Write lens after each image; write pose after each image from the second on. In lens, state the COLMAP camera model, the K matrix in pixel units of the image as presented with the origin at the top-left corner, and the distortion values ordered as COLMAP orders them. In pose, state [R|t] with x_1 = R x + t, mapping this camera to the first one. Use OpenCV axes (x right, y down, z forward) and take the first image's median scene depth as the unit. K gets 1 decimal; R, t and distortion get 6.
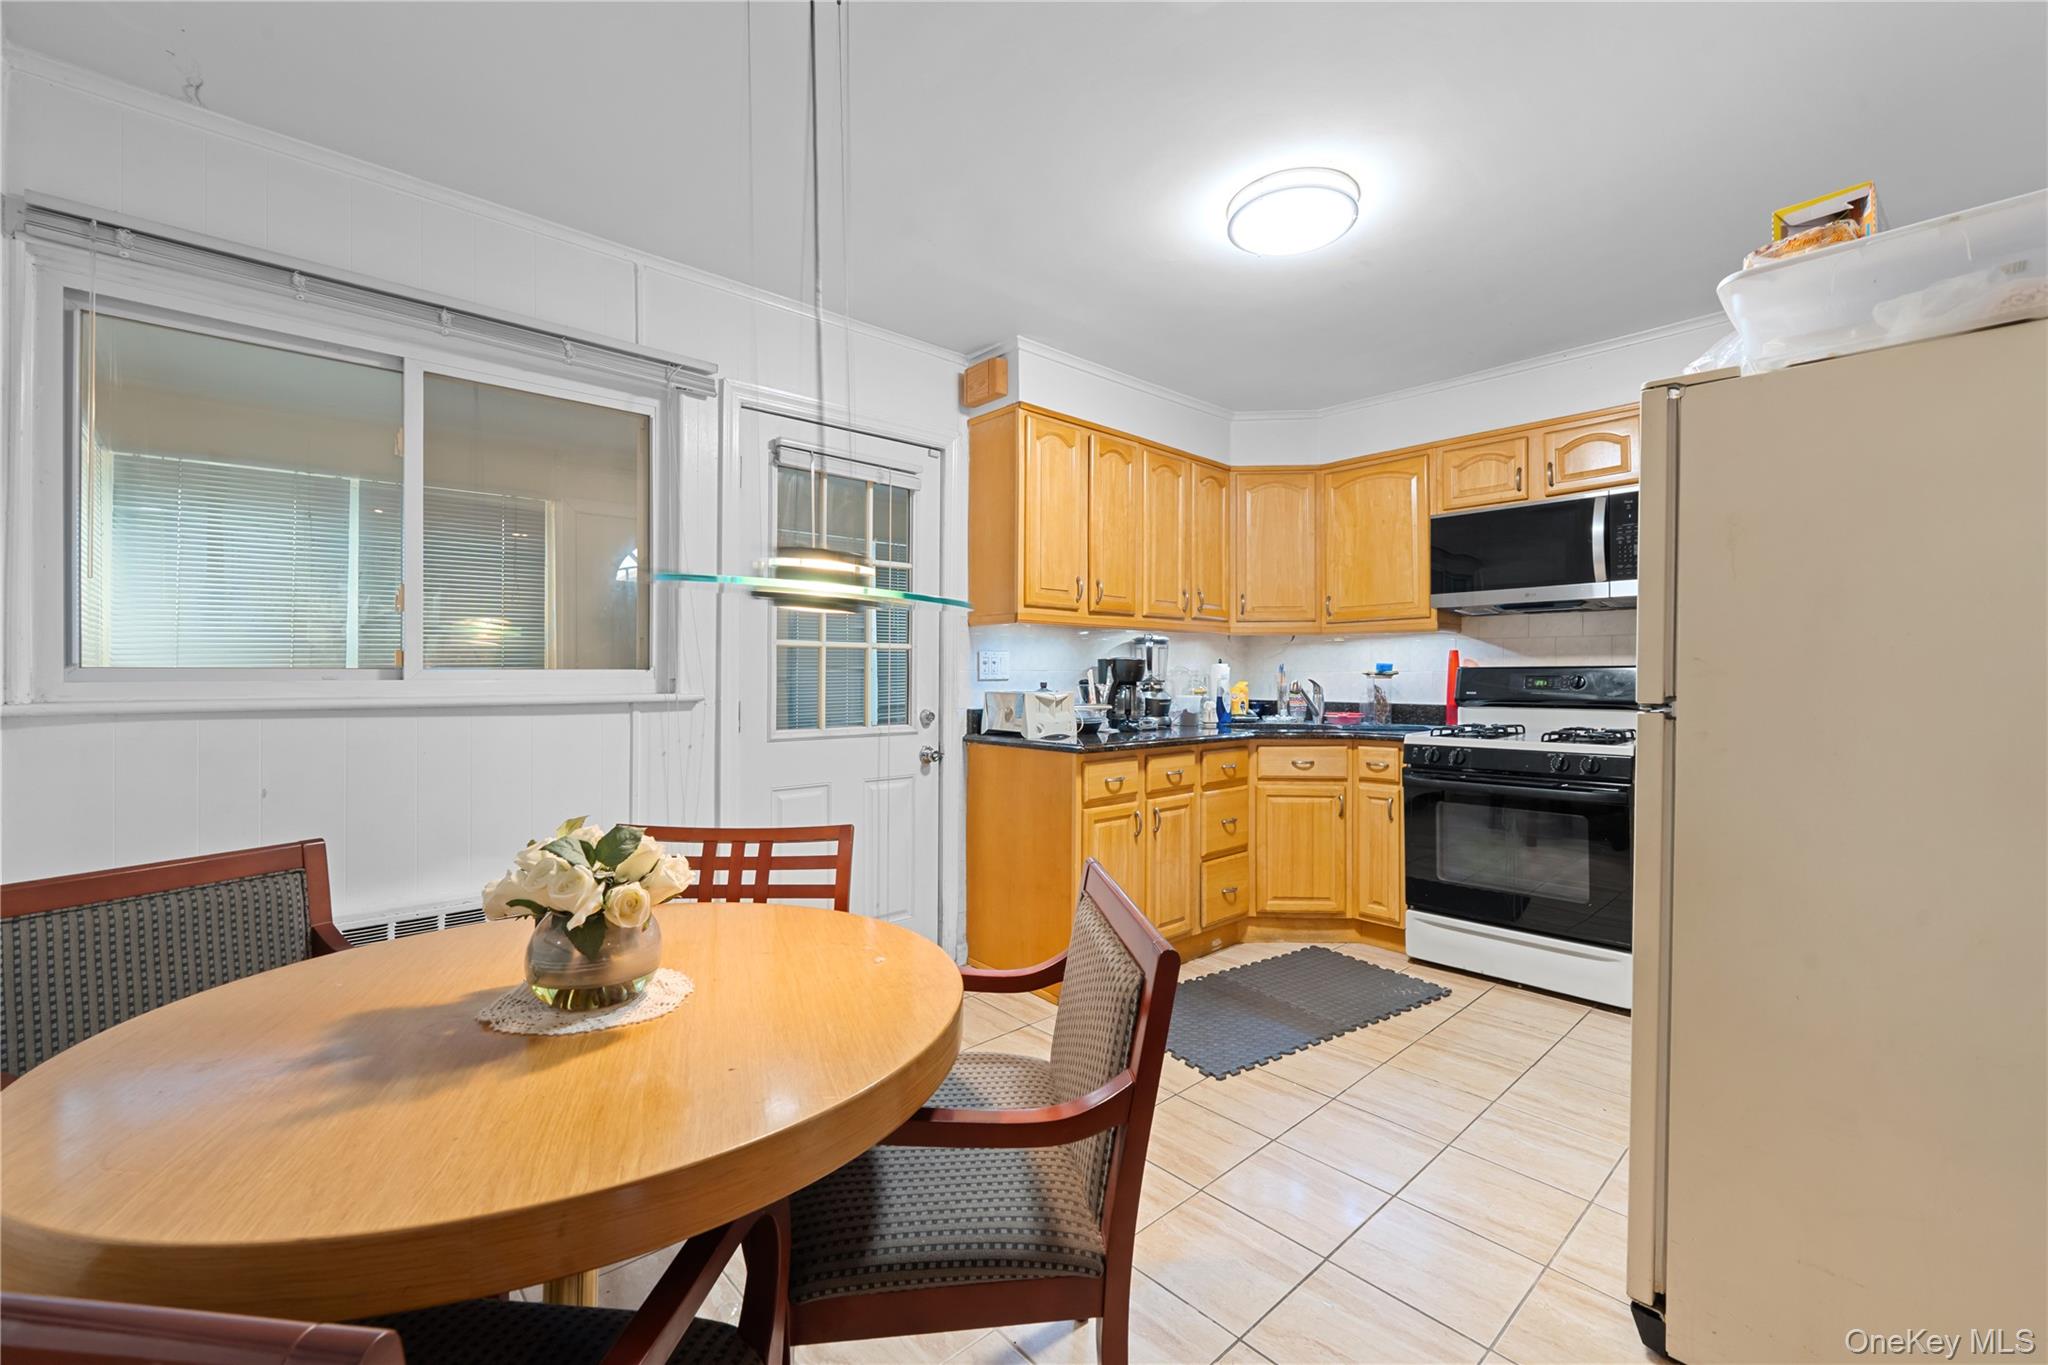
lens RADIAL K [[828.5, 0, 1018.4], [0, 828.5, 672.3], [0, 0, 1]] dist [0.000841, -0.000406]
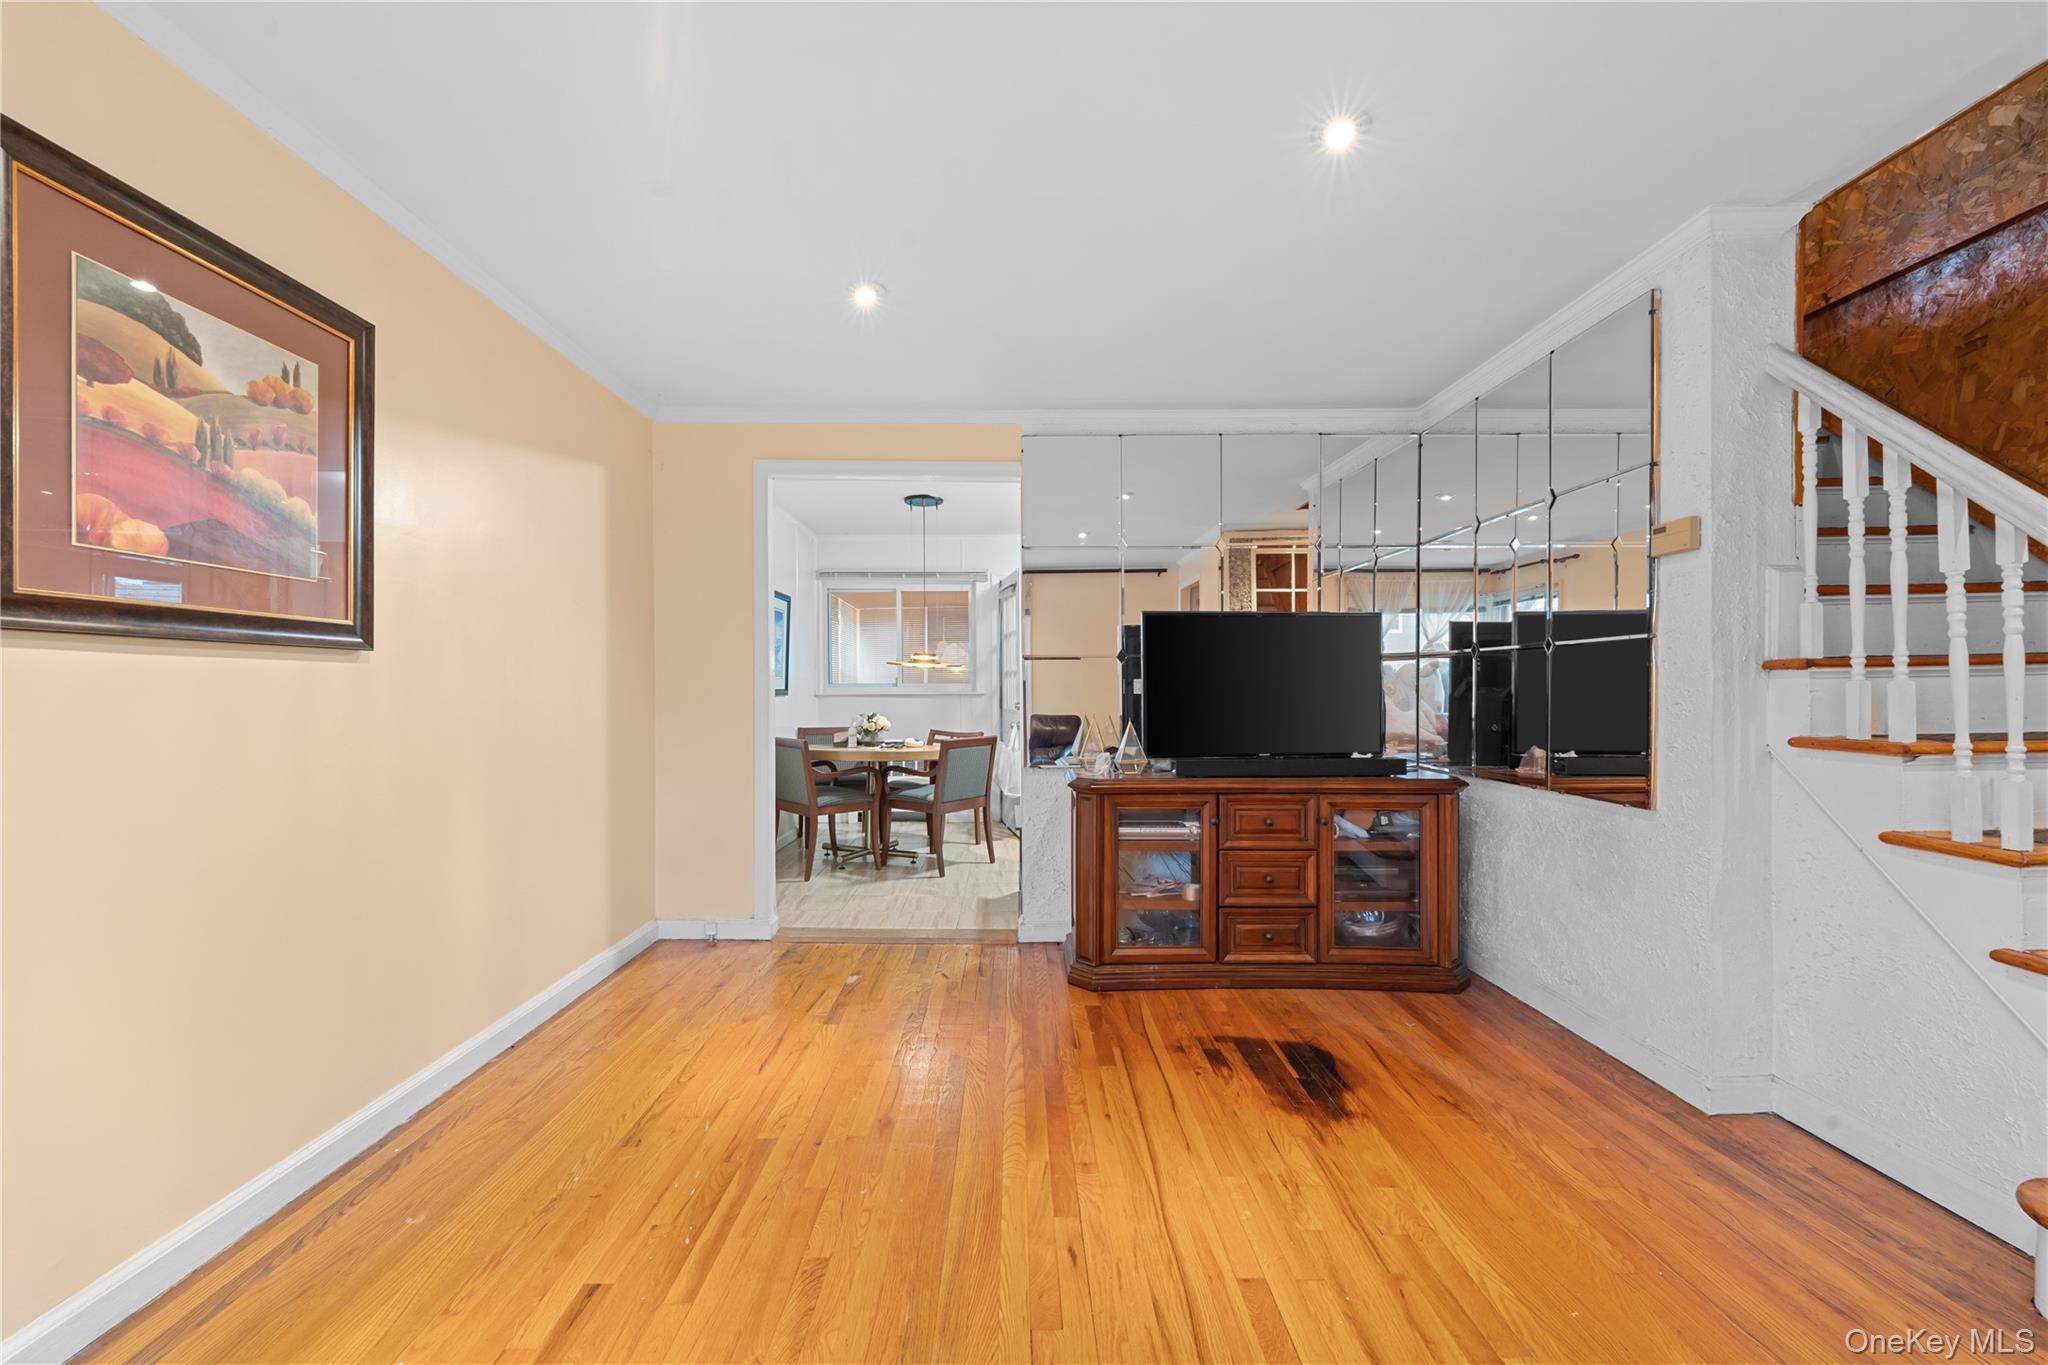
lens RADIAL K [[830.7, 0, 1023.5], [0, 830.7, 696.4], [0, 0, 1]] dist [-0.000210, -0.000038]
pose [[0.751024, 0.007341, -0.660235, 1.072285], [-0.000550, 0.999945, 0.010493, 0.007036], [0.660275, -0.007517, 0.750986, -0.668537]]
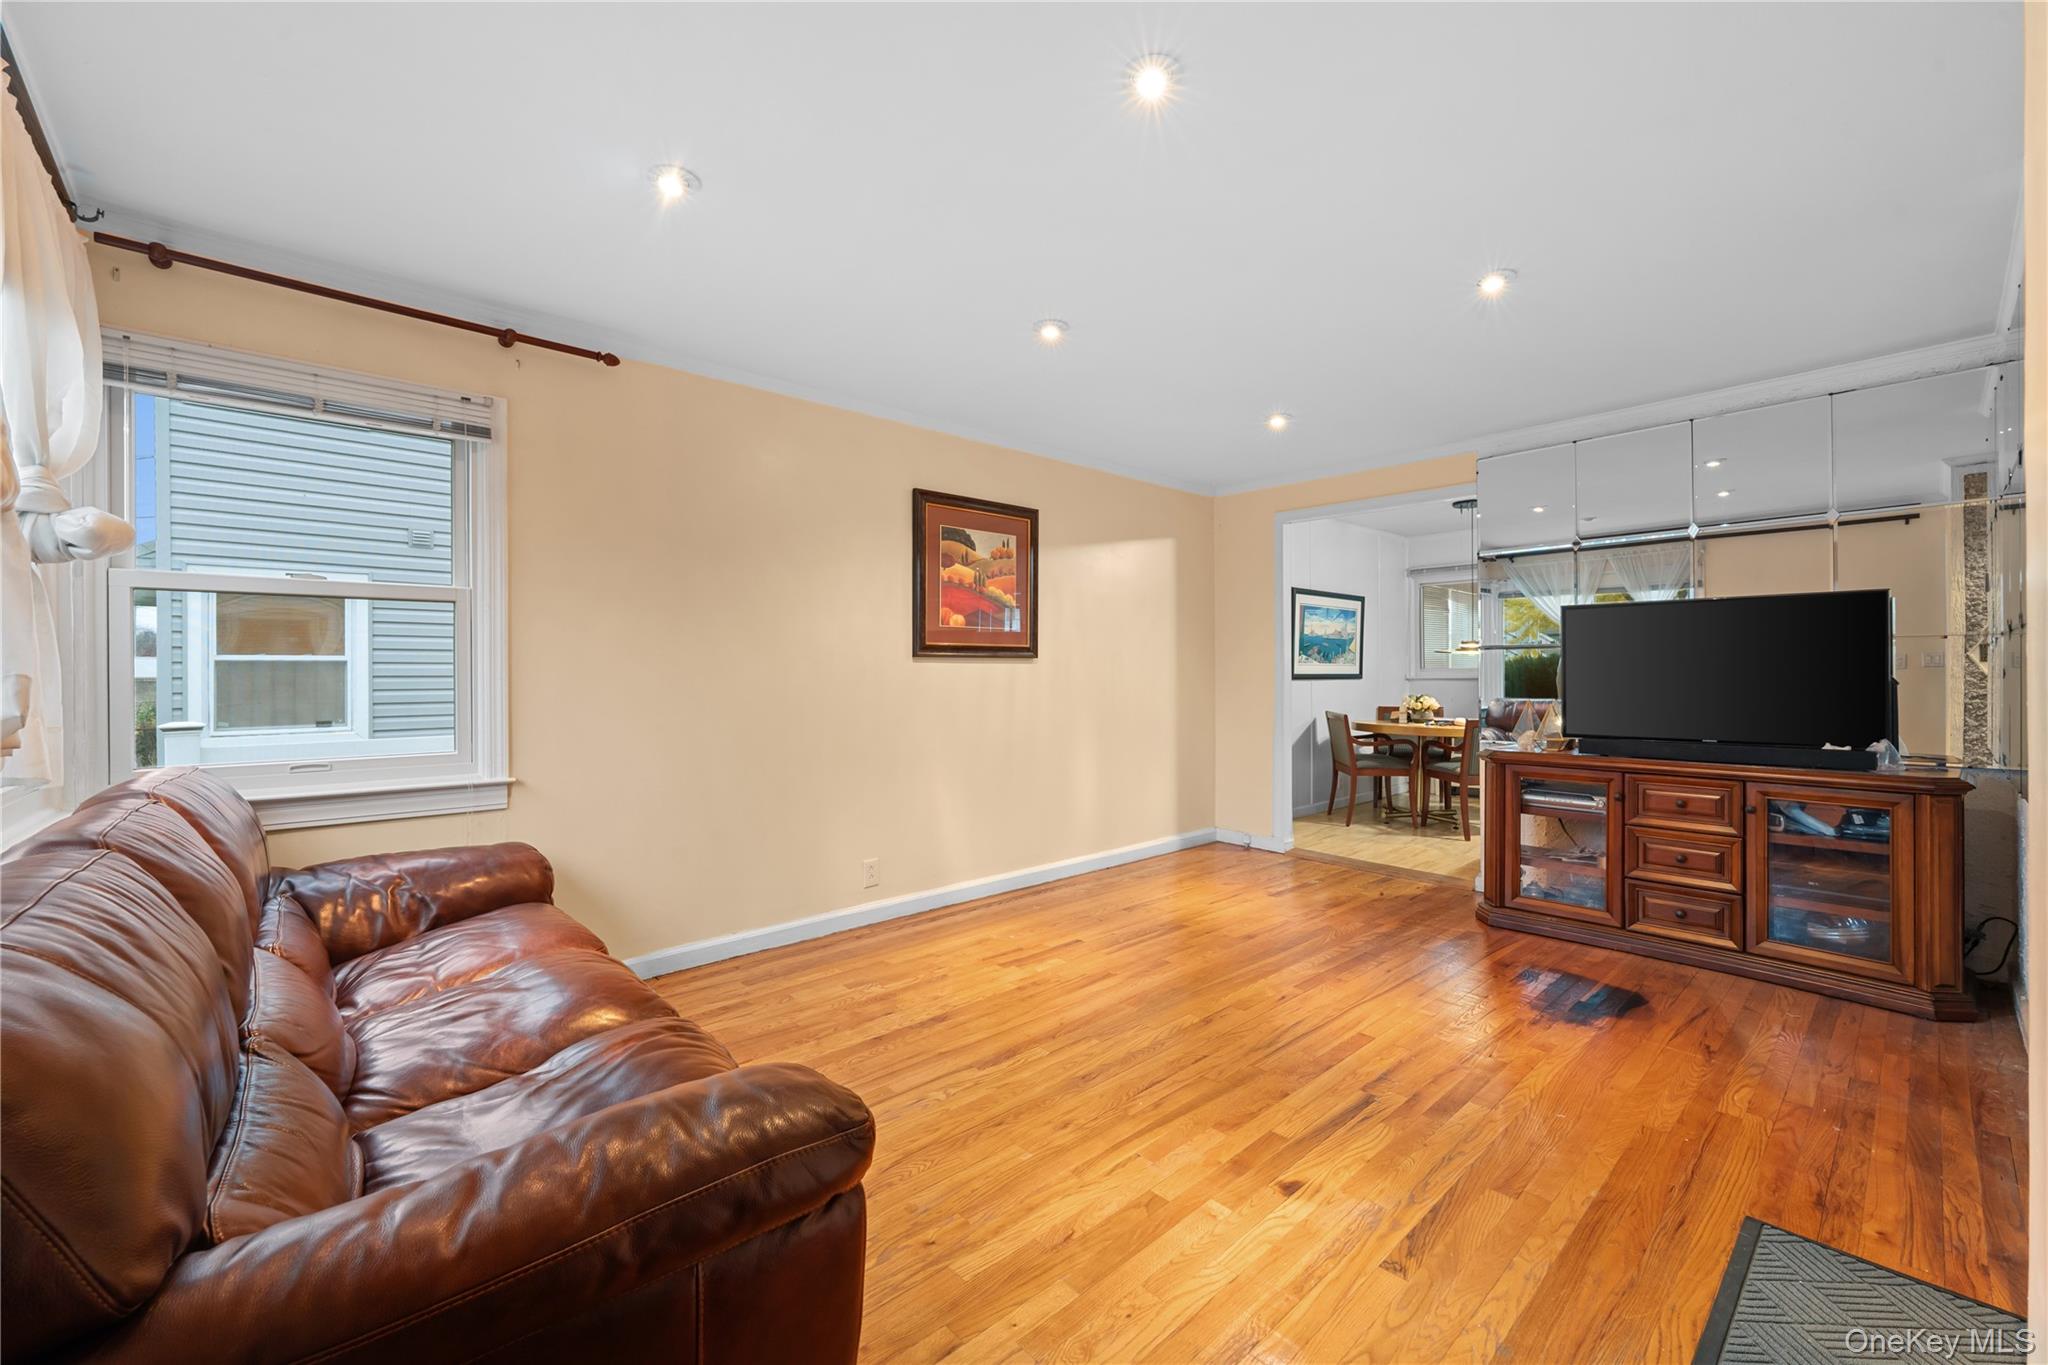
lens RADIAL K [[828.5, 0, 1018.4], [0, 828.5, 672.3], [0, 0, 1]] dist [0.000841, -0.000406]
pose [[-0.000704, 0.001533, -0.999999, 1.615821], [0.003212, 0.999994, 0.001530, 0.000881], [0.999995, -0.003211, -0.000709, -0.560329]]
